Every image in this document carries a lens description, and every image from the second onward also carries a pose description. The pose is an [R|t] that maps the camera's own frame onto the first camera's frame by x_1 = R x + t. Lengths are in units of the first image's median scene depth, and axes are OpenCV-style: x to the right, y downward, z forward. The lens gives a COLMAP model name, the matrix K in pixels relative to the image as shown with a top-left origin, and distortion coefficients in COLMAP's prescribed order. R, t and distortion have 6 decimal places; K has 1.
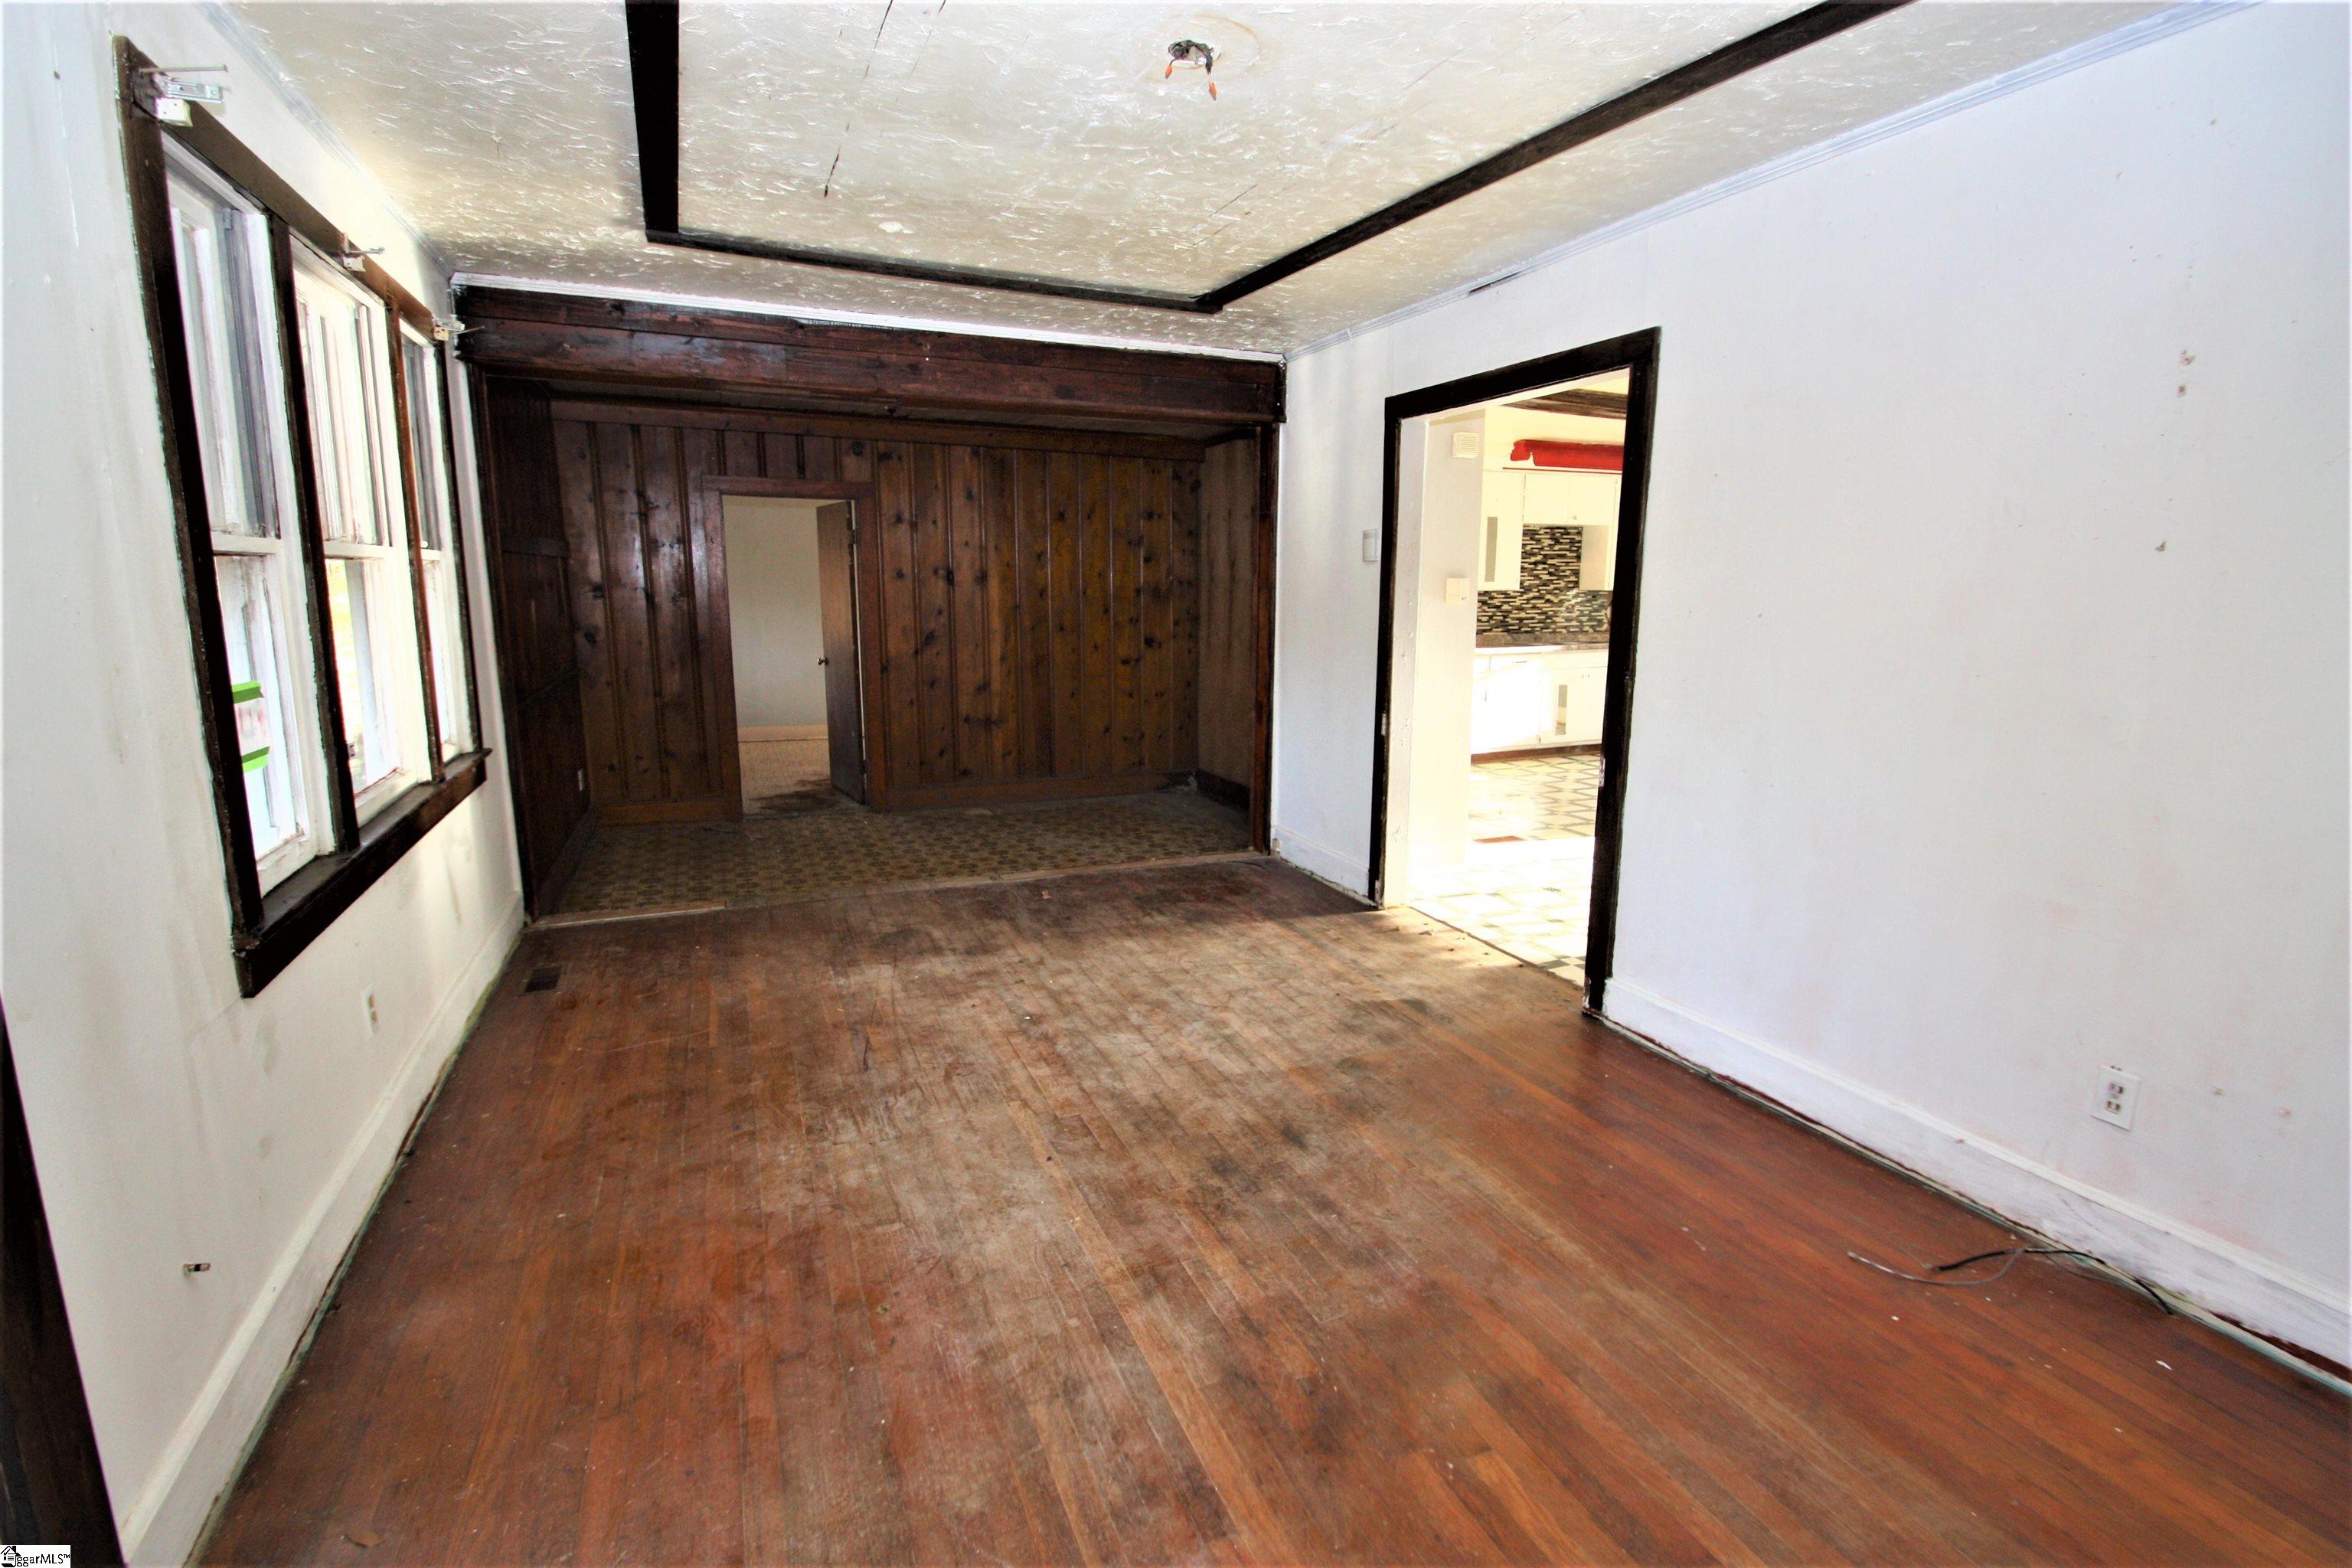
lens RADIAL K [[1093.6, 0, 1180.1], [0, 1093.6, 781.5], [0, 0, 1]] dist [0.013063, -0.018487]
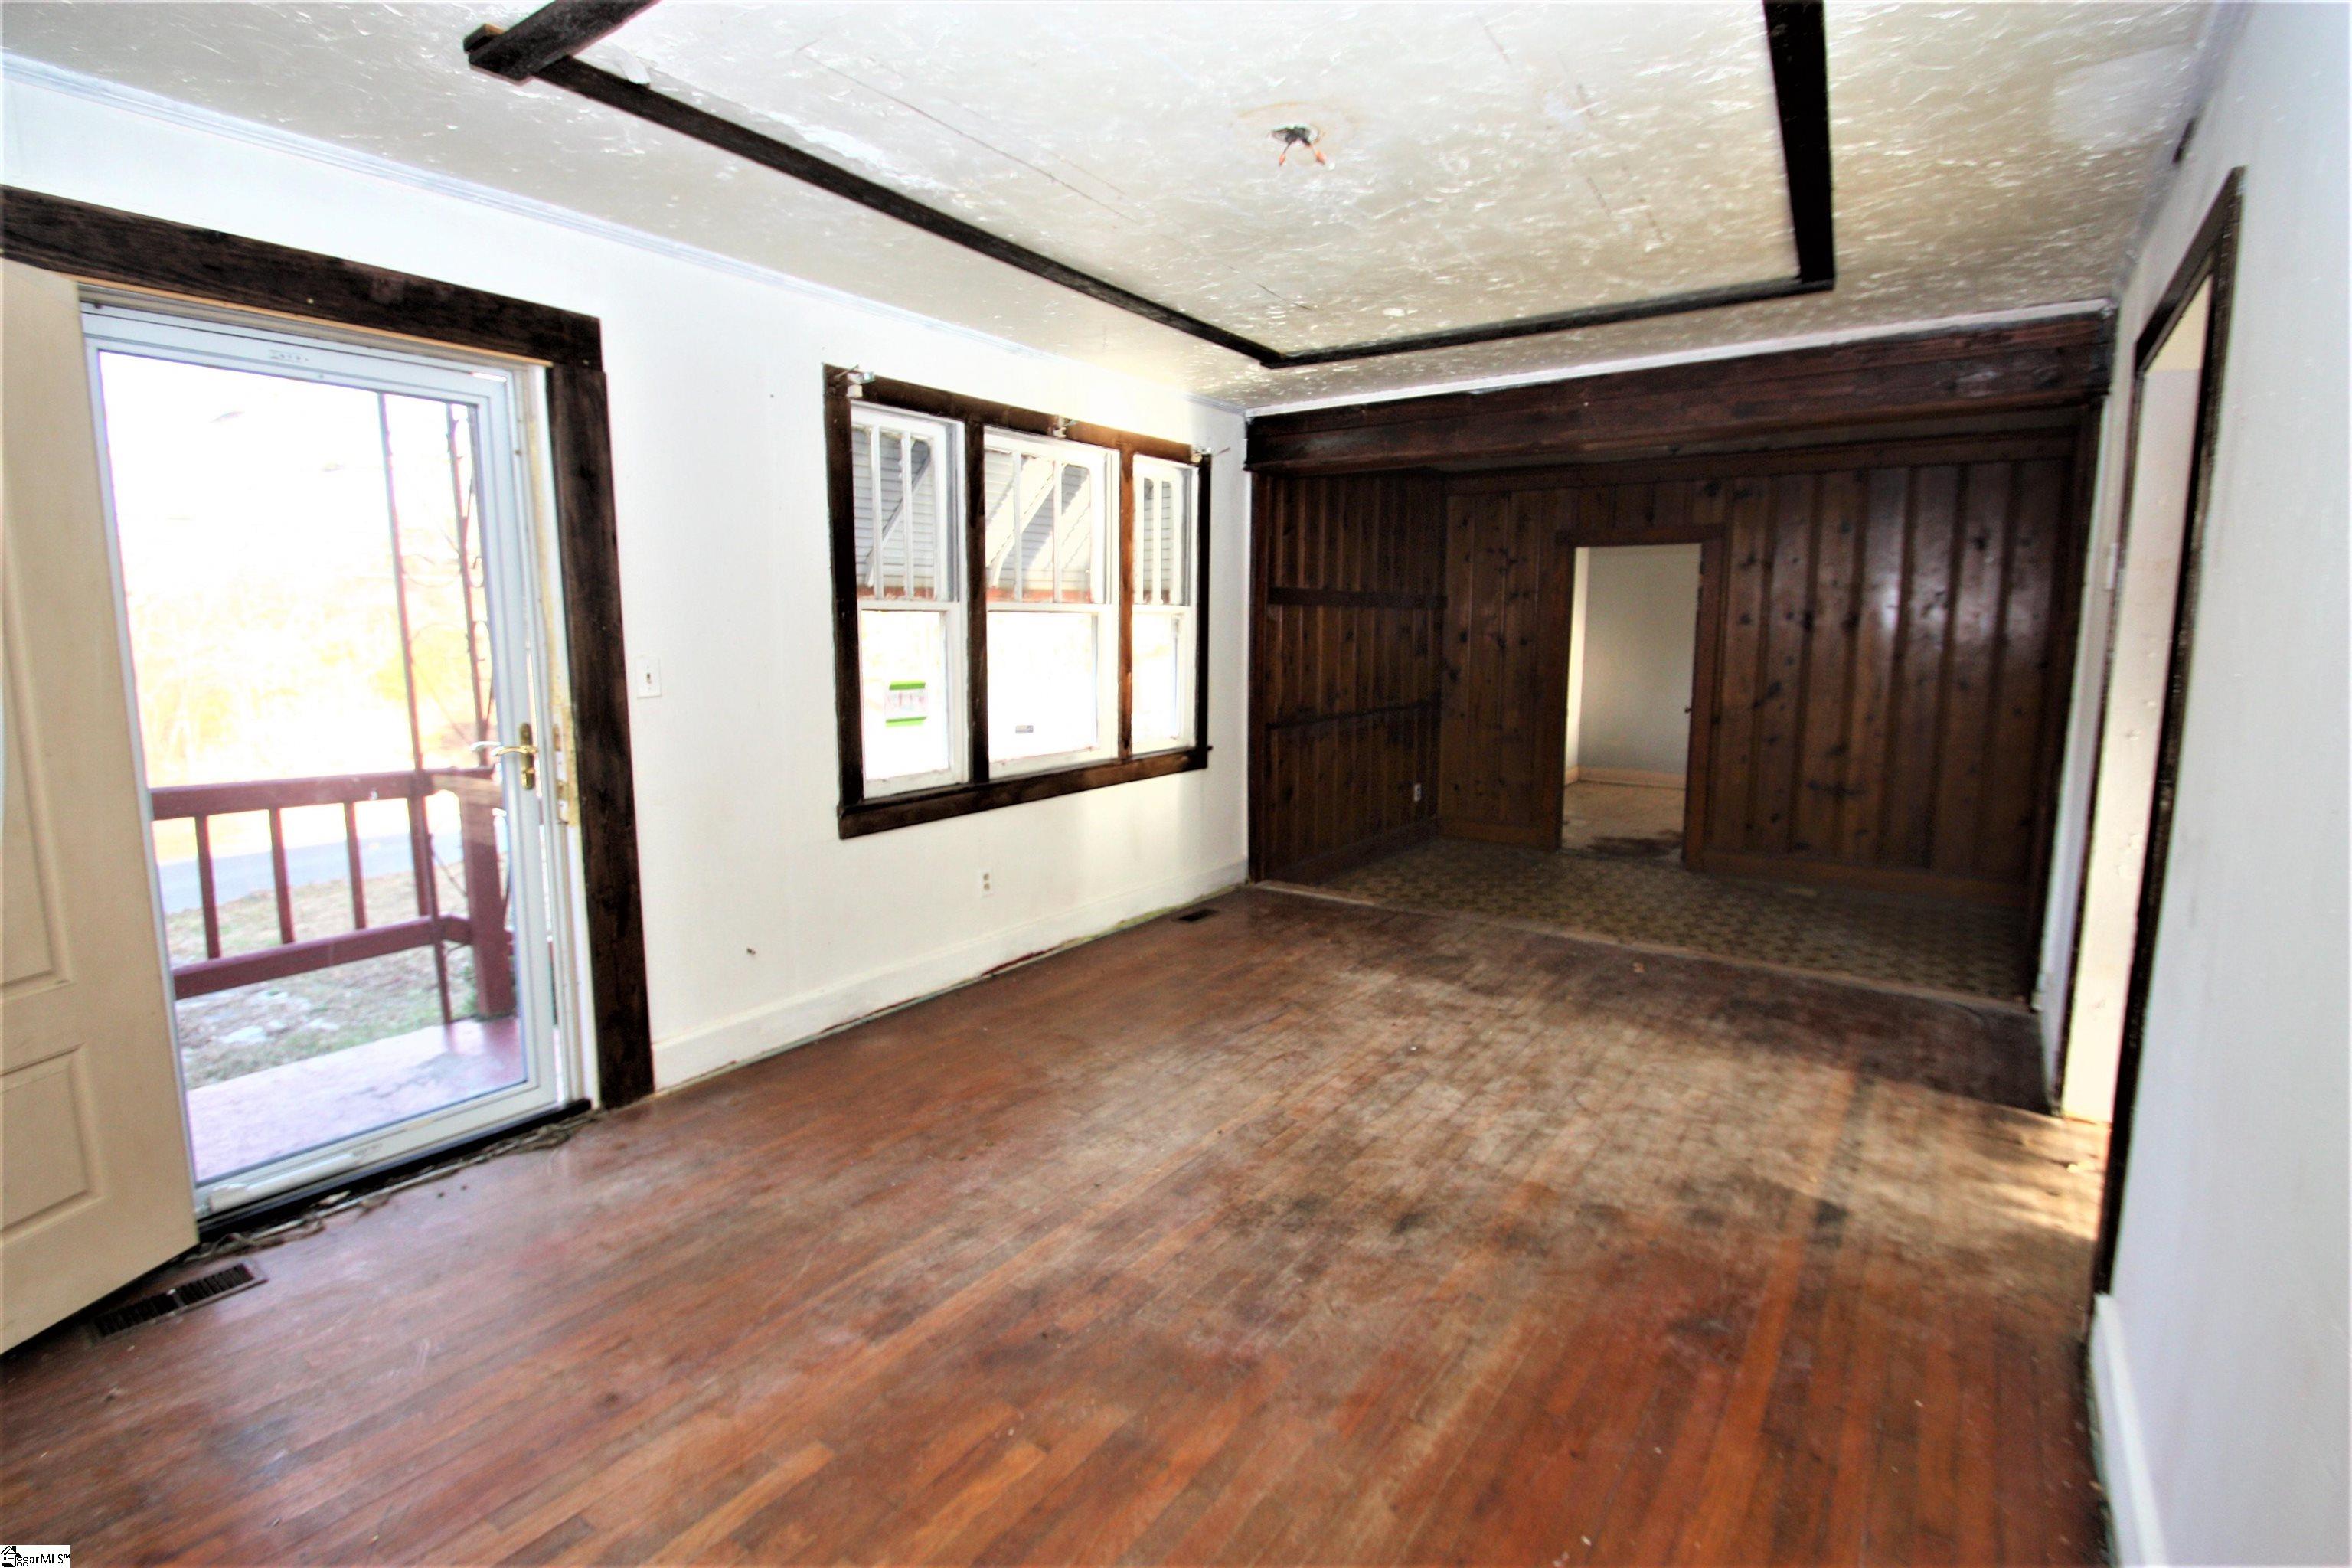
lens RADIAL K [[1093.6, 0, 1180.1], [0, 1093.6, 781.5], [0, 0, 1]] dist [0.013063, -0.018487]
pose [[0.519846, 0.110868, -0.847035, 0.567983], [-0.149373, 0.988064, 0.037654, -0.034897], [0.841099, 0.106949, 0.530202, 0.242319]]
